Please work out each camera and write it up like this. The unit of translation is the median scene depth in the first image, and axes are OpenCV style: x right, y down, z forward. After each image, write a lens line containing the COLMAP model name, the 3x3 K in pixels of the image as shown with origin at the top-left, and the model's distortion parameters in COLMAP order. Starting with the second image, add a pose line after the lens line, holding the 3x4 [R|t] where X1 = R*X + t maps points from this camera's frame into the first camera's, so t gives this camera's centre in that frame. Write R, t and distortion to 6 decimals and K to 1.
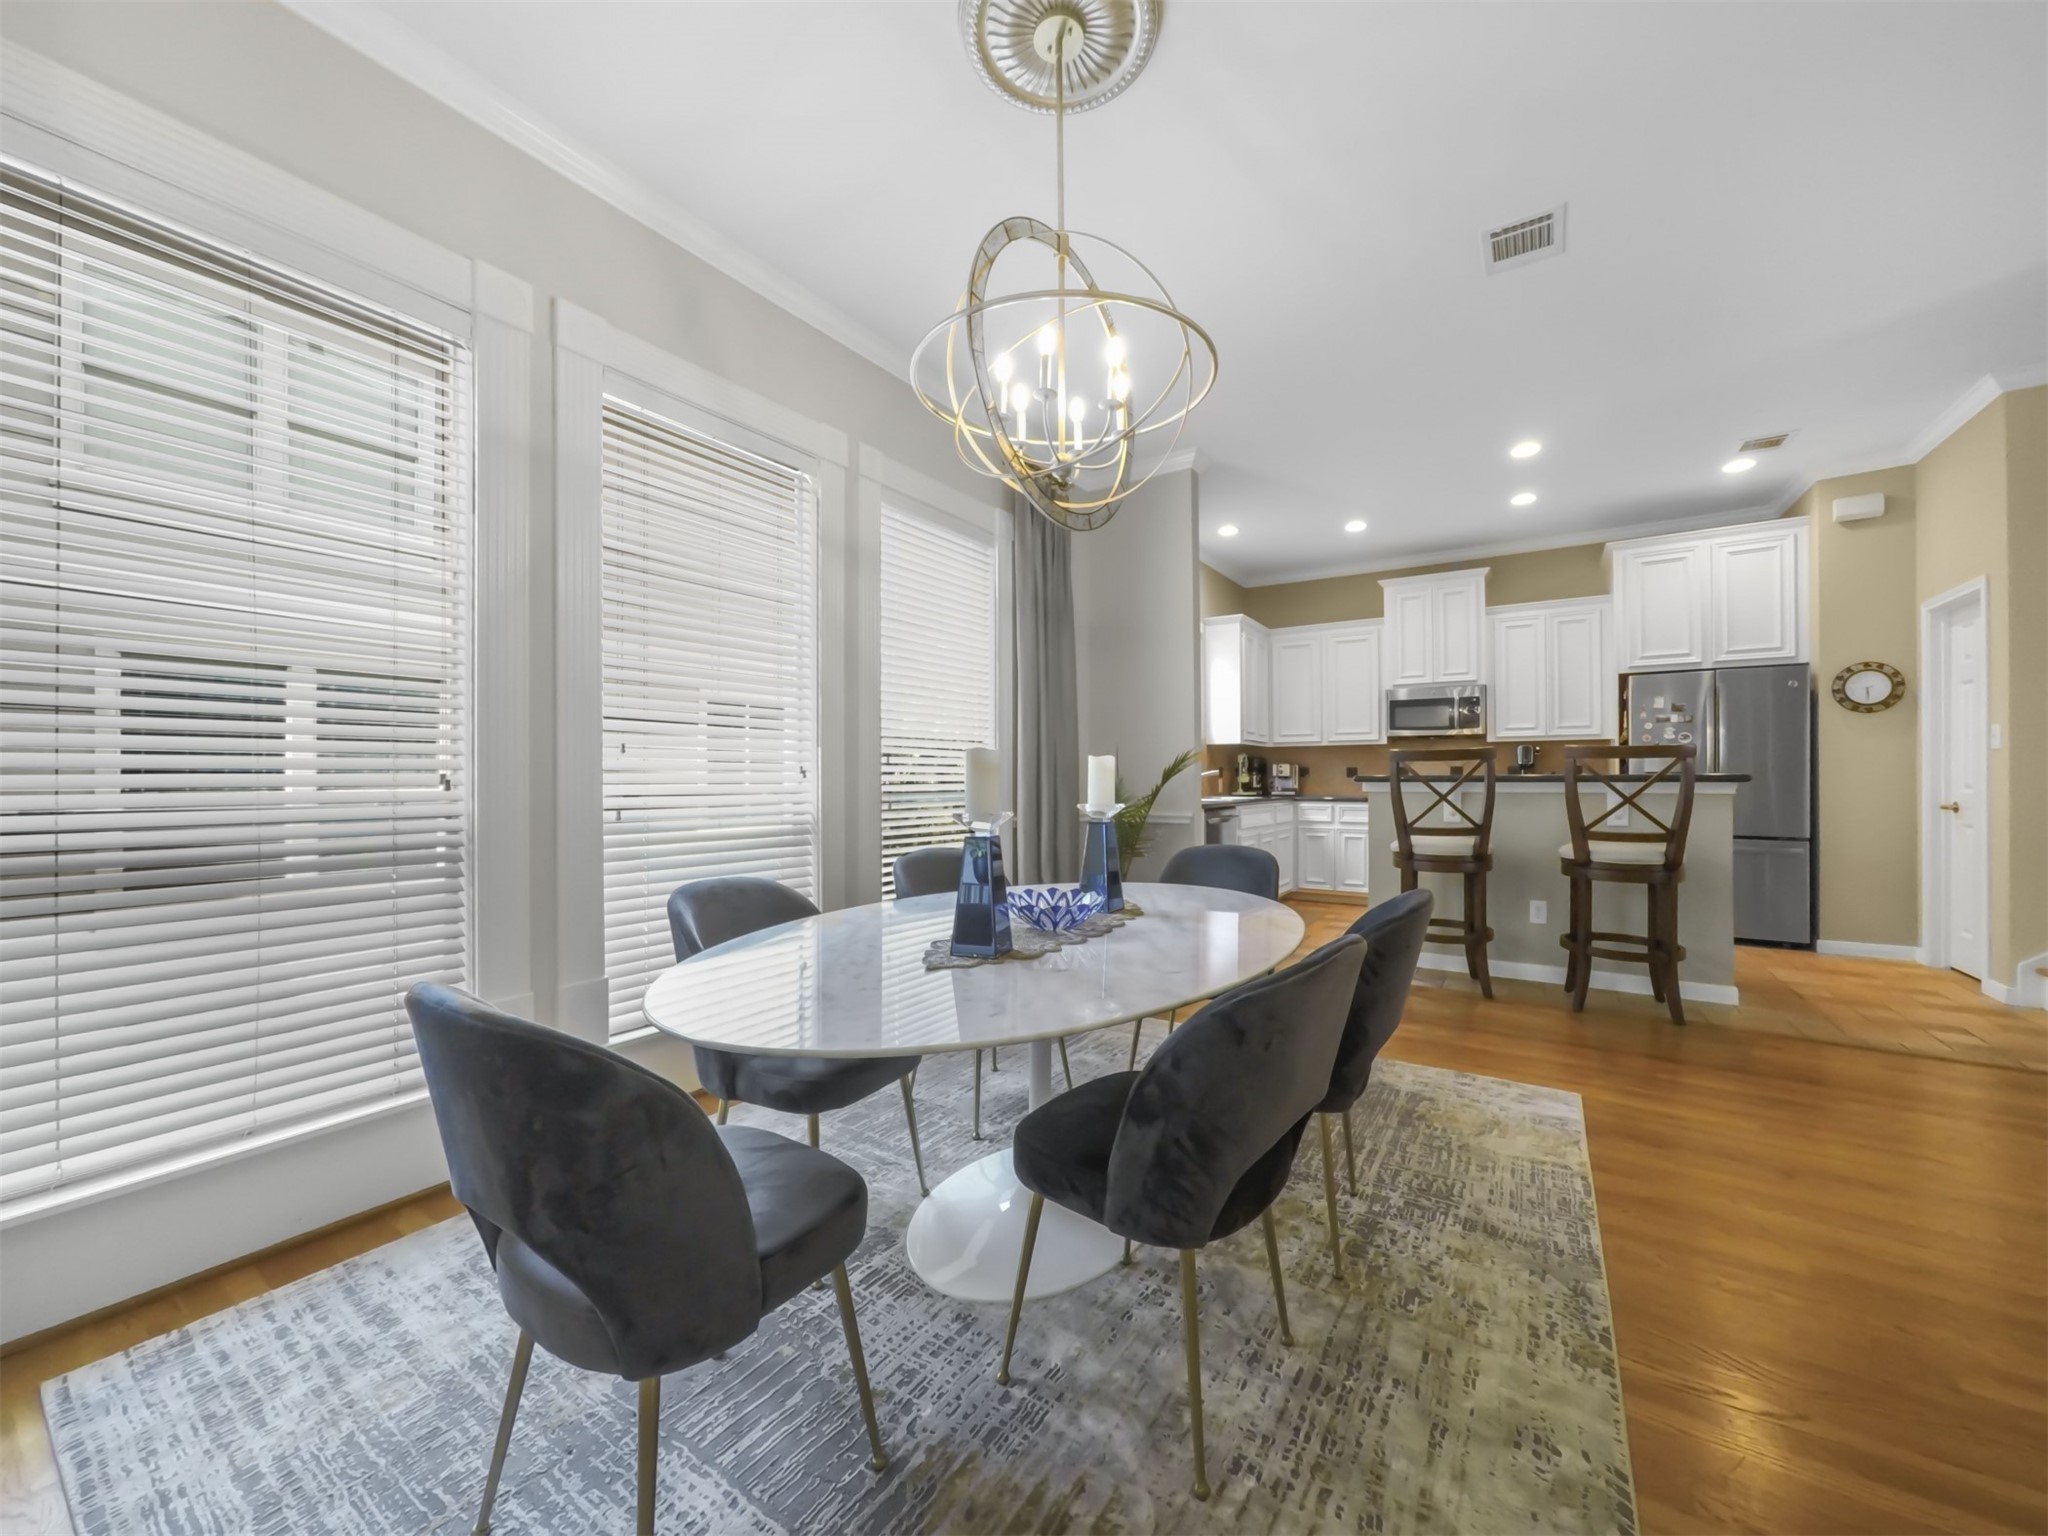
lens RADIAL K [[769.6, 0, 1068.5], [0, 769.6, 769.2], [0, 0, 1]] dist [-0.002343, 0.000028]
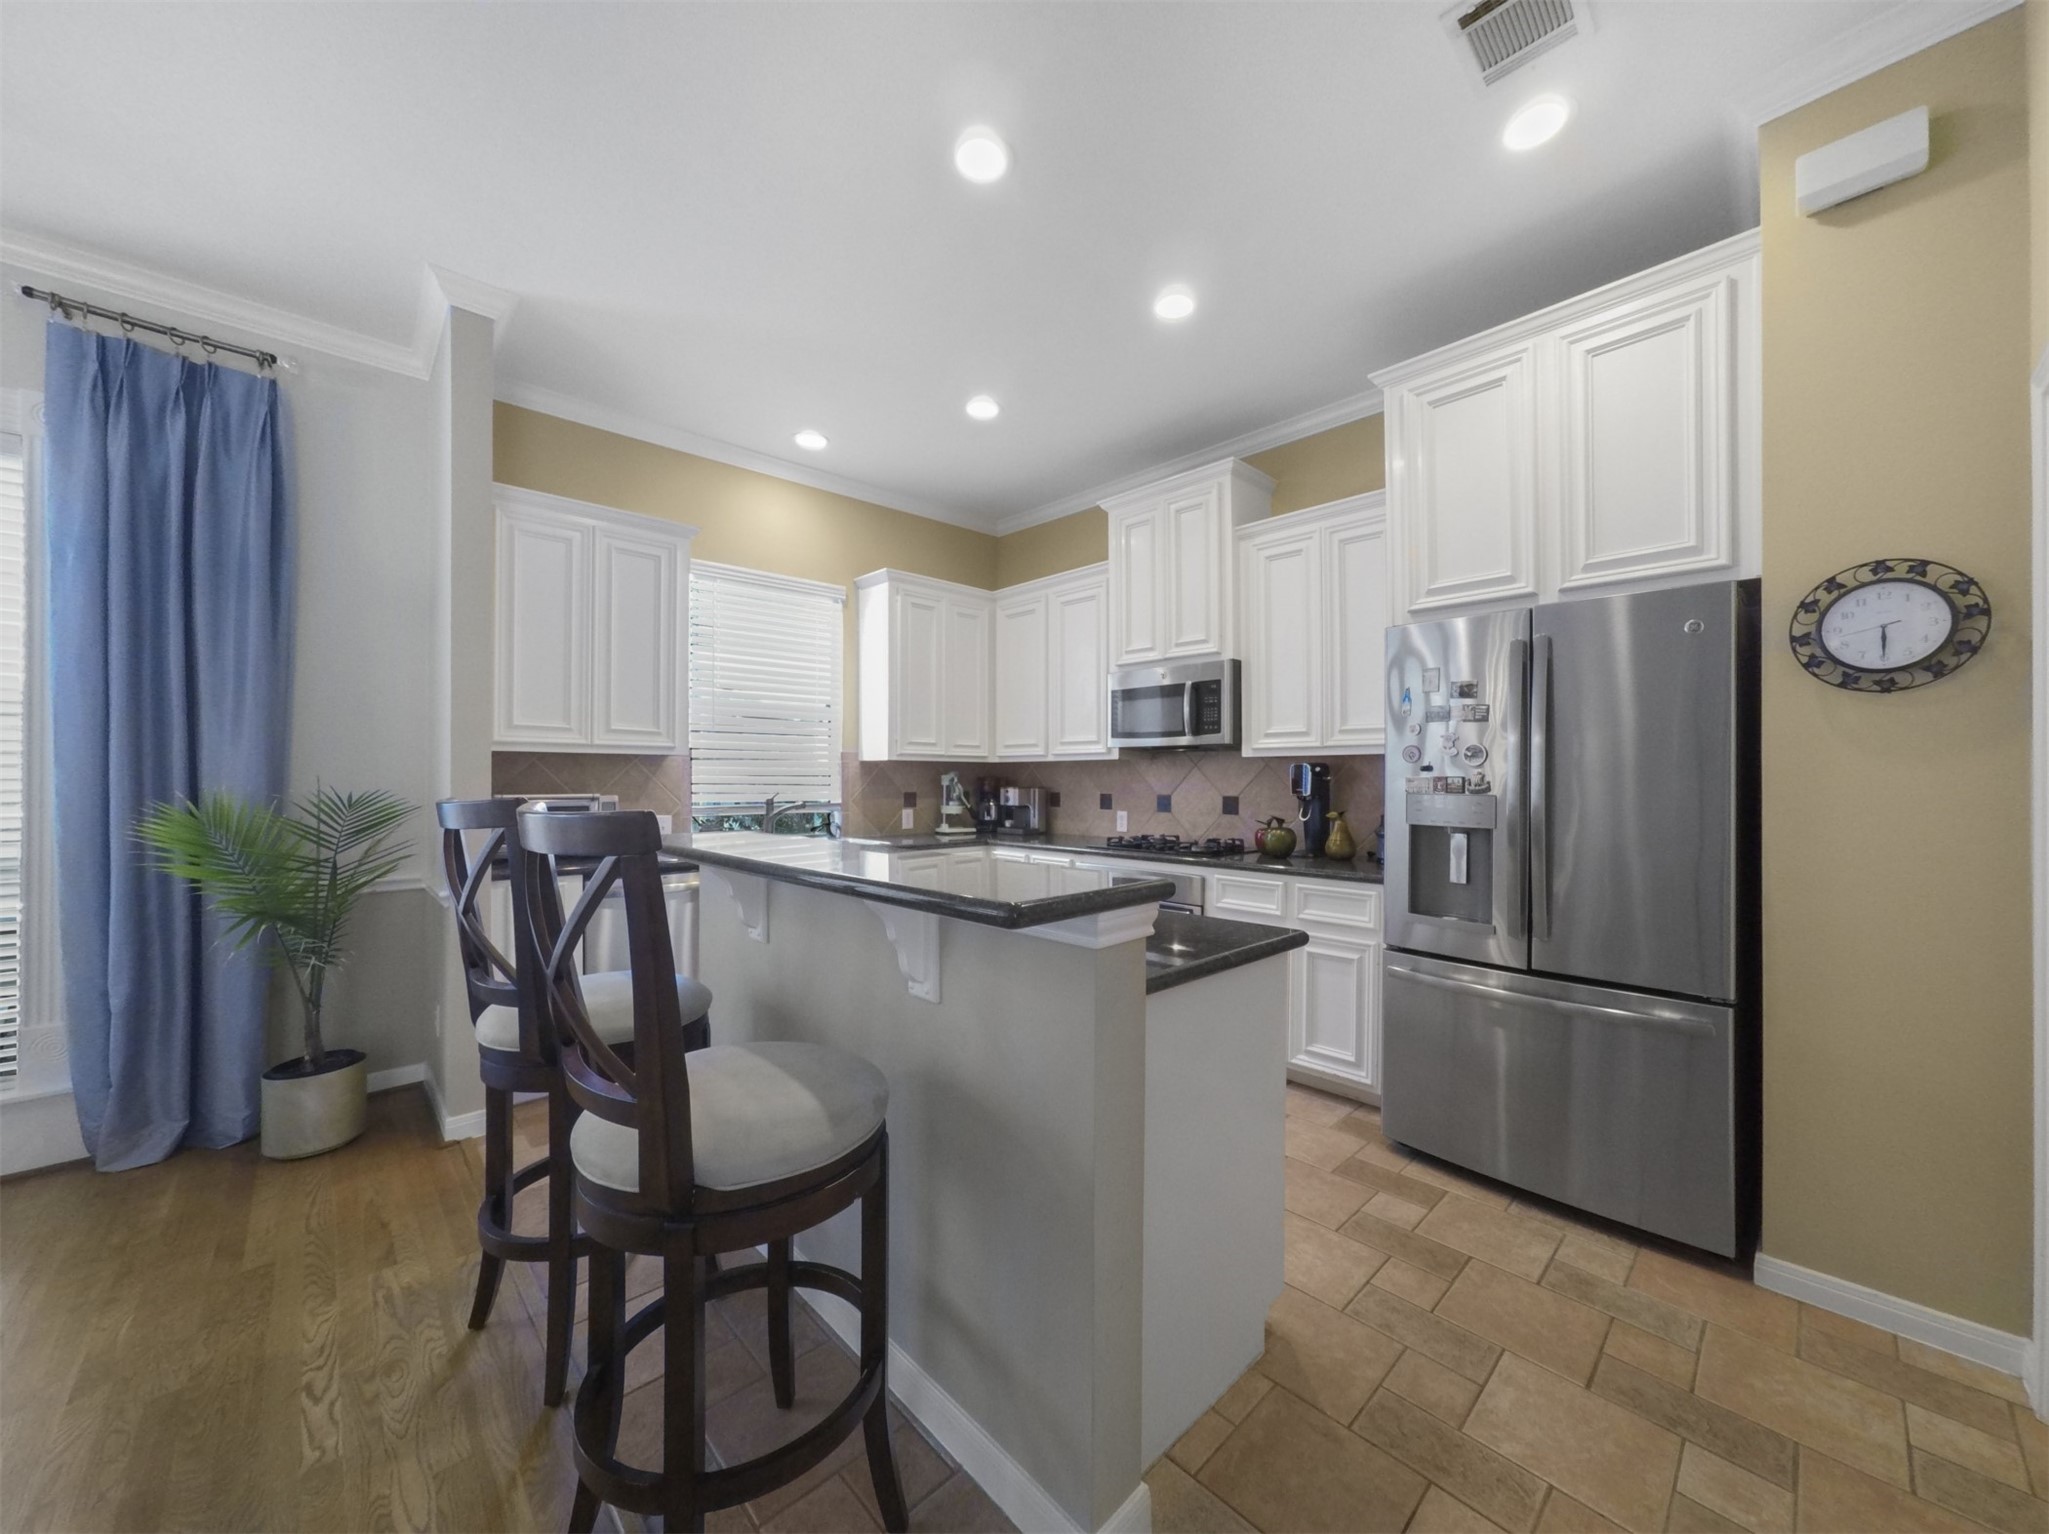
lens RADIAL K [[770.0, 0, 1069.1], [0, 770.0, 768.2], [0, 0, 1]] dist [-0.002343, 0.000028]
pose [[0.967687, 0.004665, -0.252109, 0.564605], [-0.005938, 0.999973, -0.004292, -0.024083], [0.252083, 0.005650, 0.967689, 0.400279]]
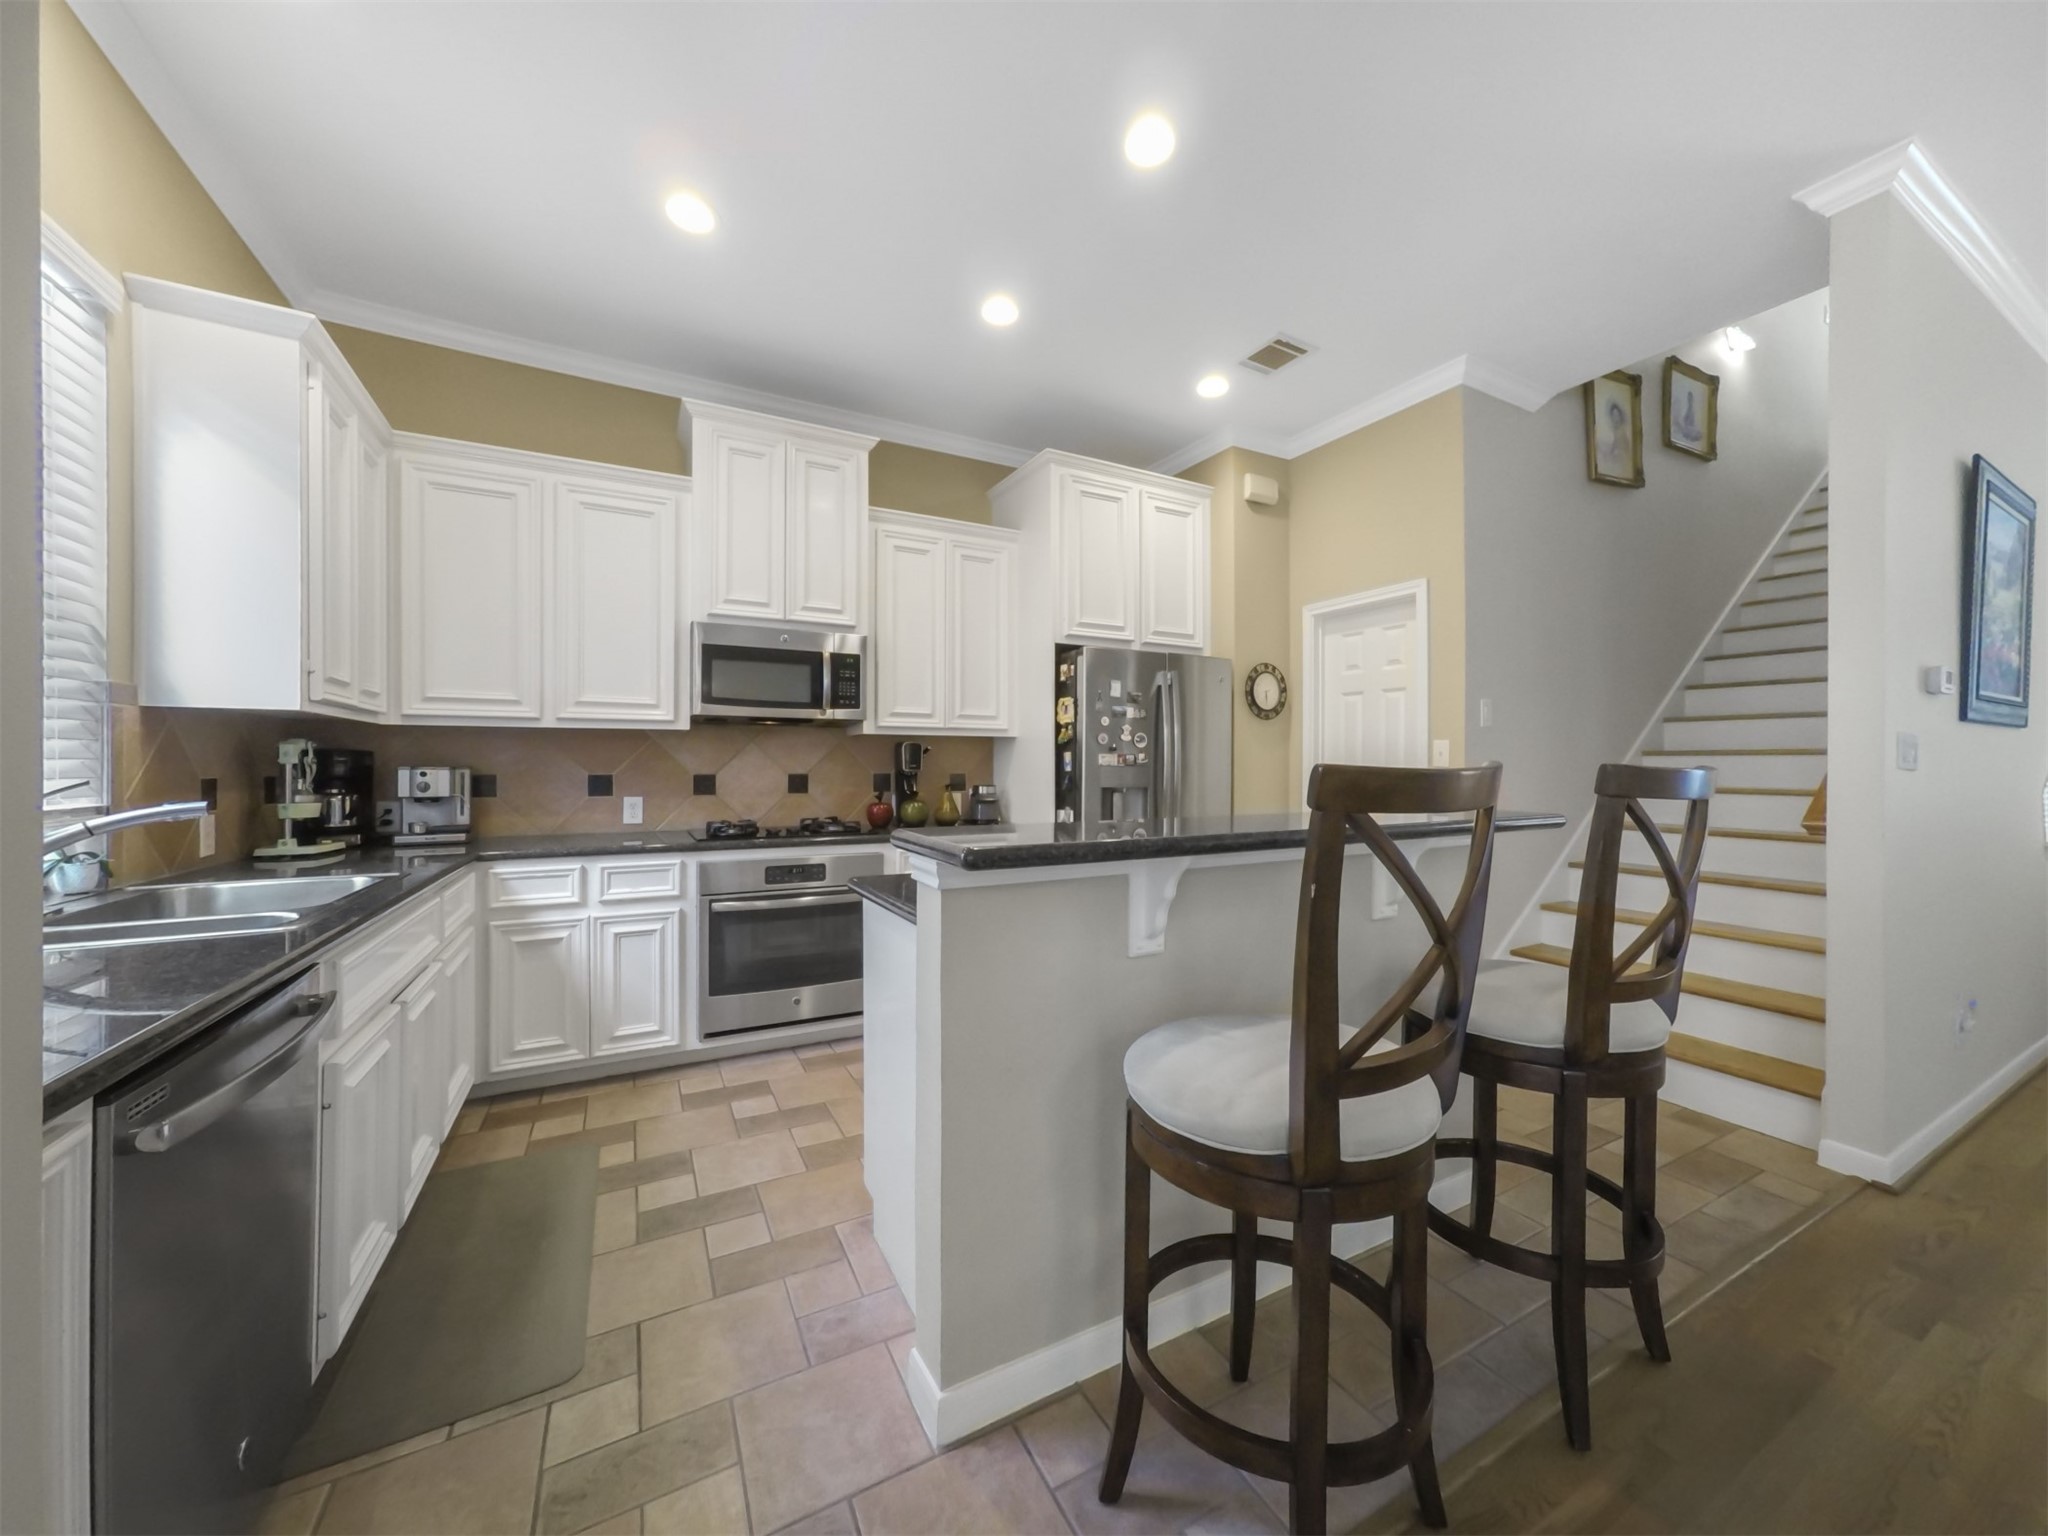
lens RADIAL K [[769.6, 0, 1068.5], [0, 769.6, 769.2], [0, 0, 1]] dist [-0.002343, 0.000028]
pose [[0.502853, 0.000513, 0.864372, 0.108071], [-0.009977, 0.999937, 0.005210, -0.013262], [-0.864314, -0.011244, 0.502827, 0.564153]]
